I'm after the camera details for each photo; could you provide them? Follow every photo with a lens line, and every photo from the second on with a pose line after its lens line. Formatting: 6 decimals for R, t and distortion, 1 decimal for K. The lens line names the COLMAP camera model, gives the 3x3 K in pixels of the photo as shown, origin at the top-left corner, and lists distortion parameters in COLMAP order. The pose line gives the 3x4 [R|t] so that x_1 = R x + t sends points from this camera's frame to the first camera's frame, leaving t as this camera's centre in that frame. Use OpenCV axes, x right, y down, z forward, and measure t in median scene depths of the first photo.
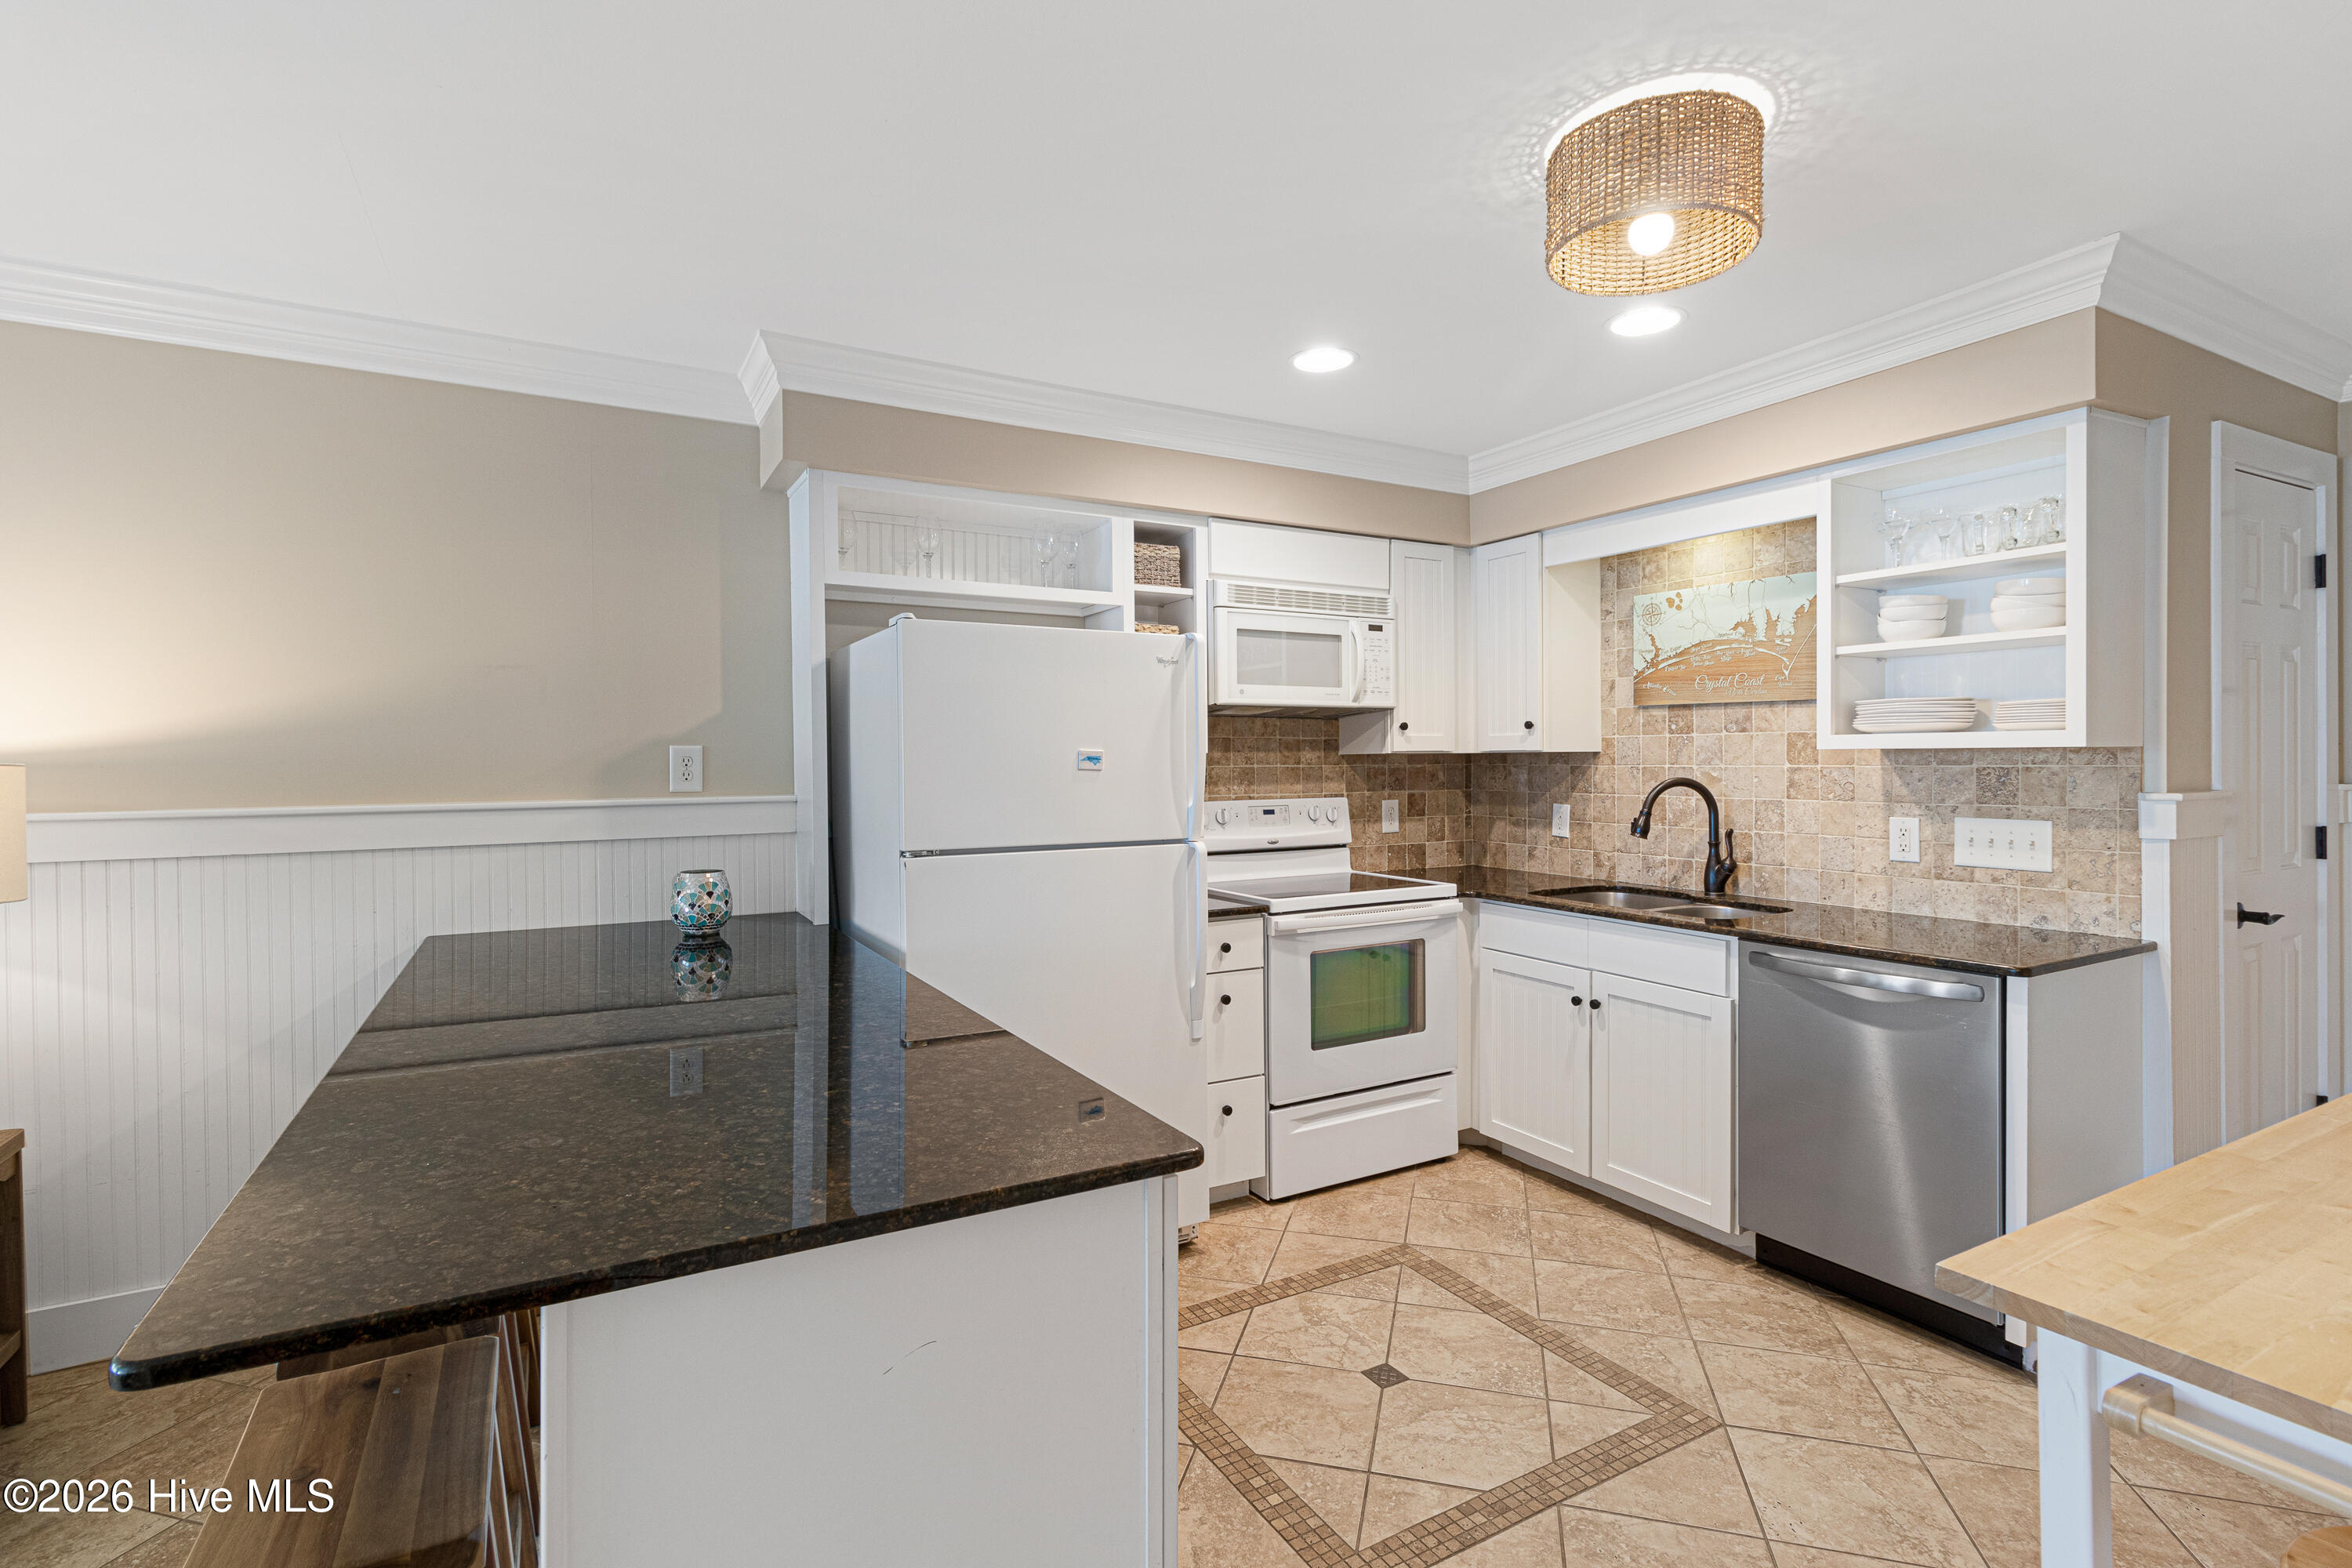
lens RADIAL K [[1094.7, 0, 1154.5], [0, 1094.7, 776.7], [0, 0, 1]] dist [0.000867, 0.000376]
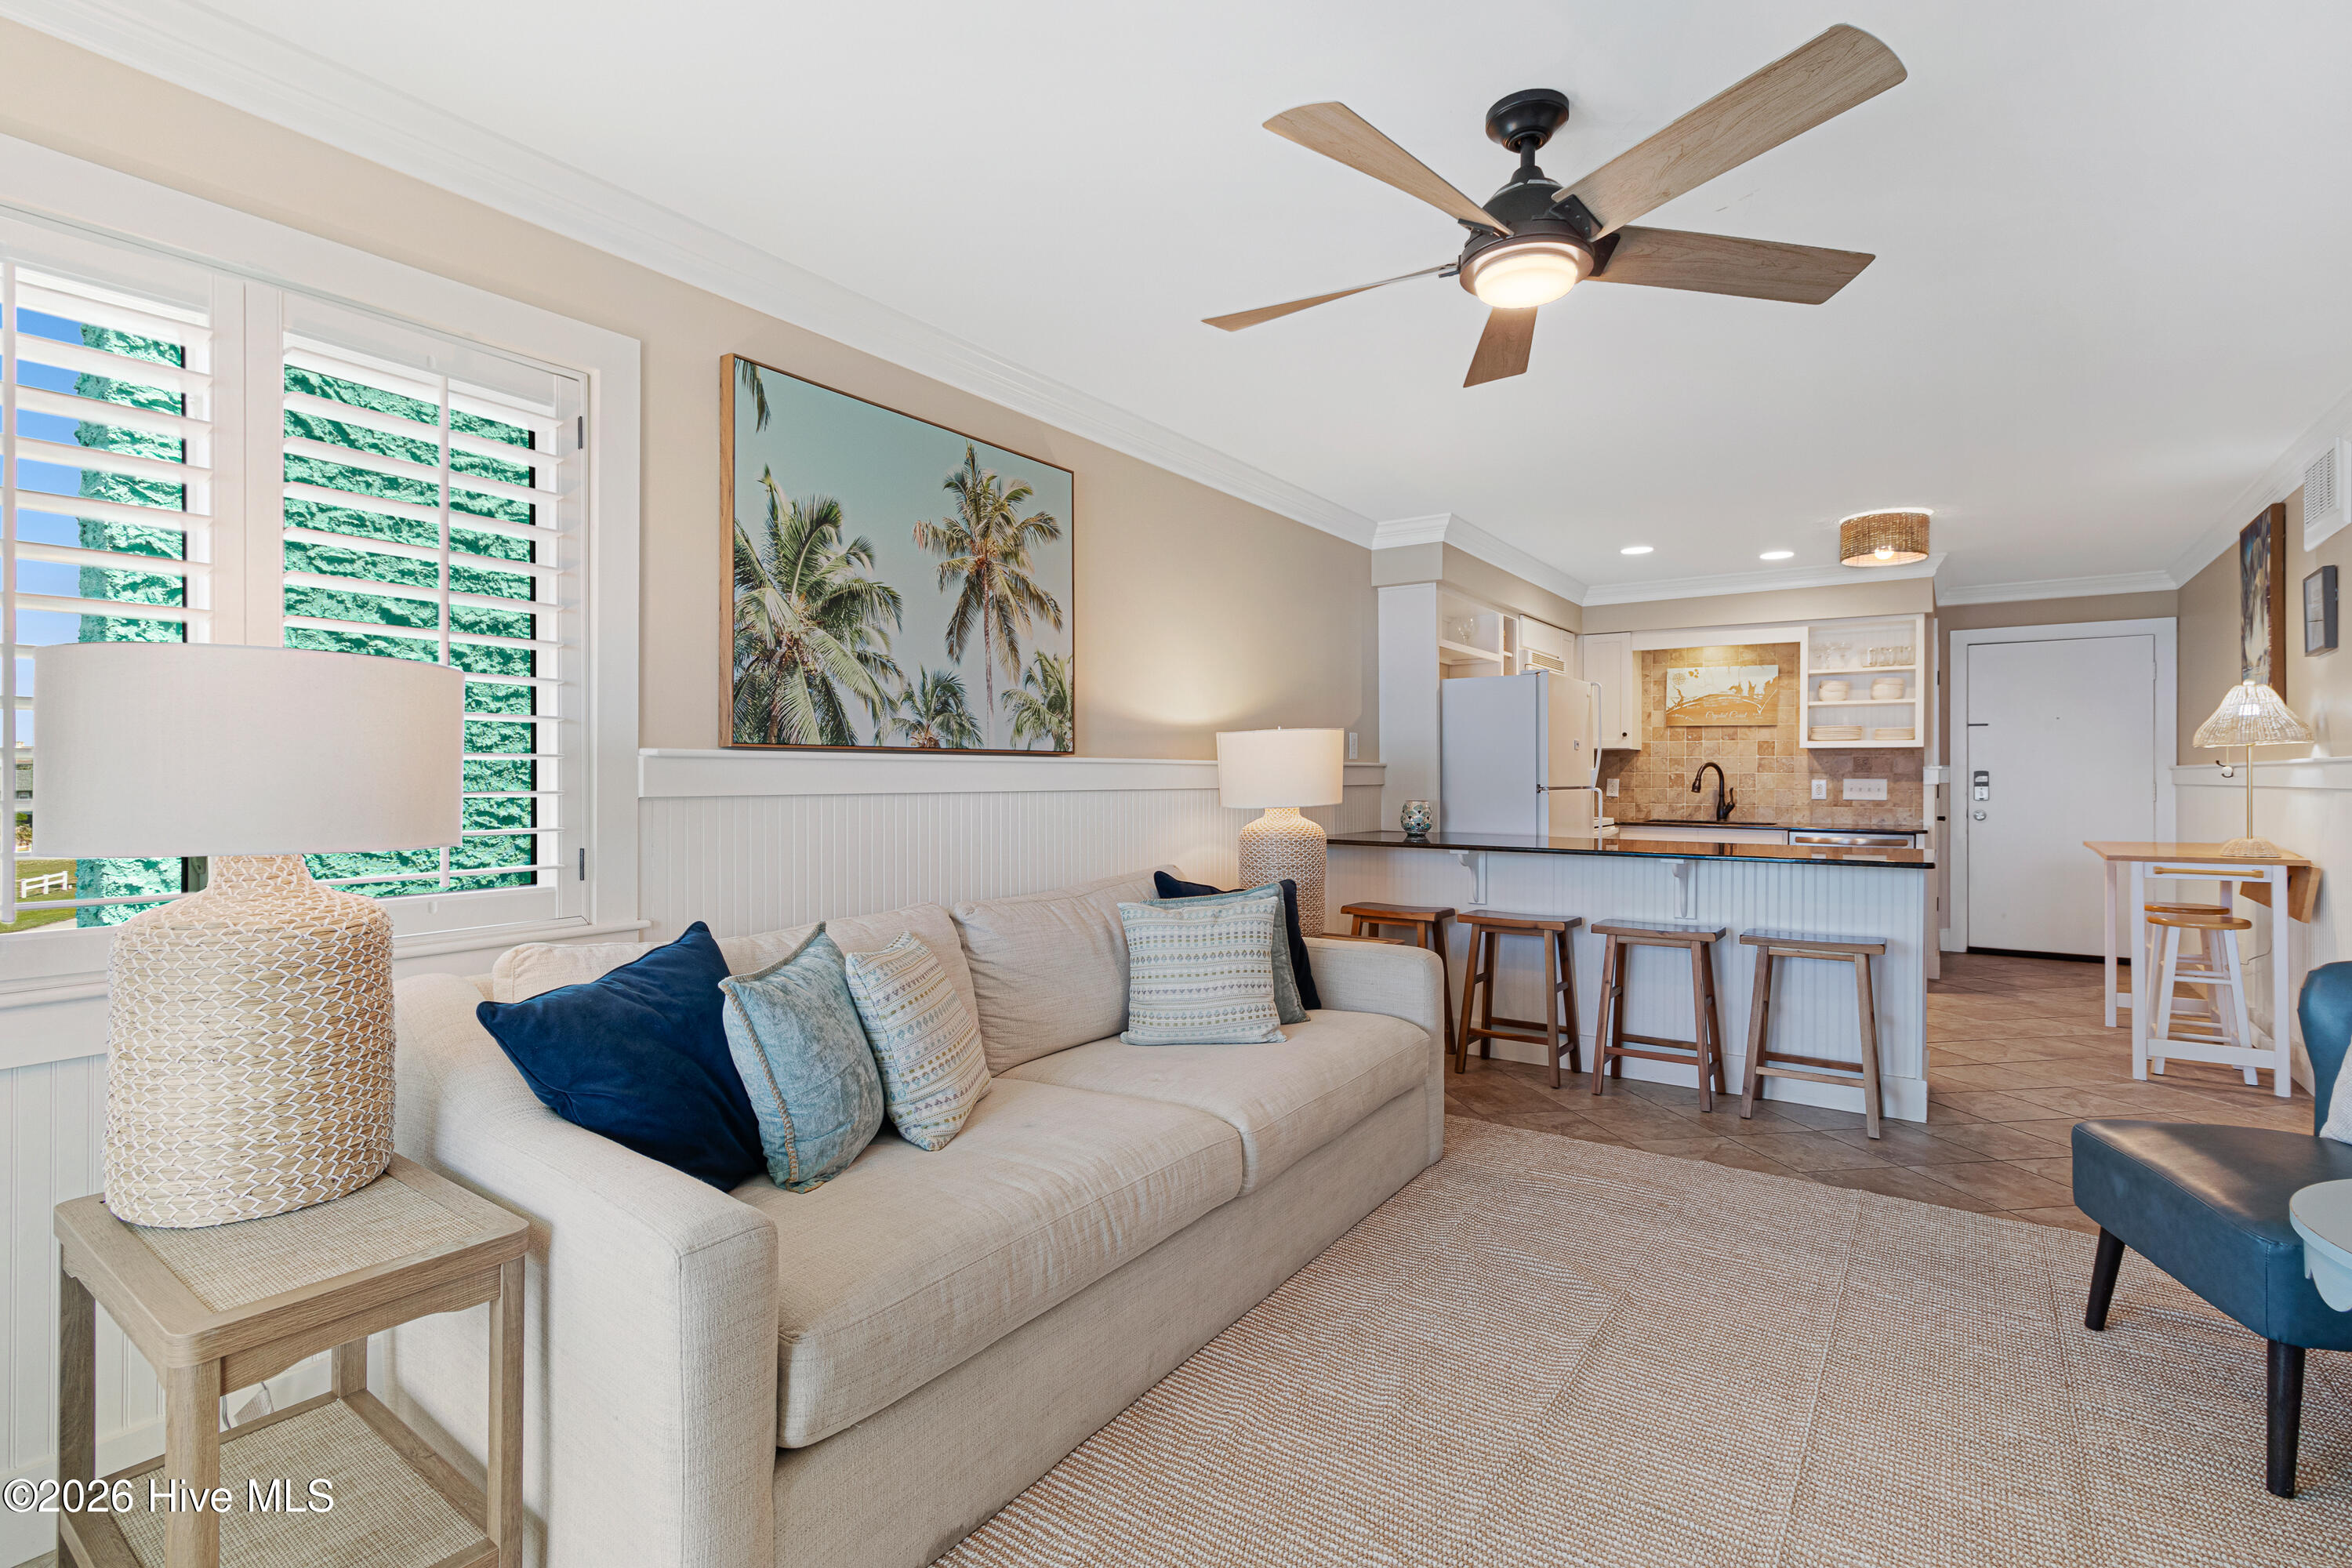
lens RADIAL K [[1079.6, 0, 1151.2], [0, 1079.6, 776.7], [0, 0, 1]] dist [0.001059, -0.000090]
pose [[0.910755, 0.009454, 0.412839, -1.317700], [-0.004512, 0.999906, -0.012944, 0.059781], [-0.412922, 0.009926, 0.910712, -0.393732]]
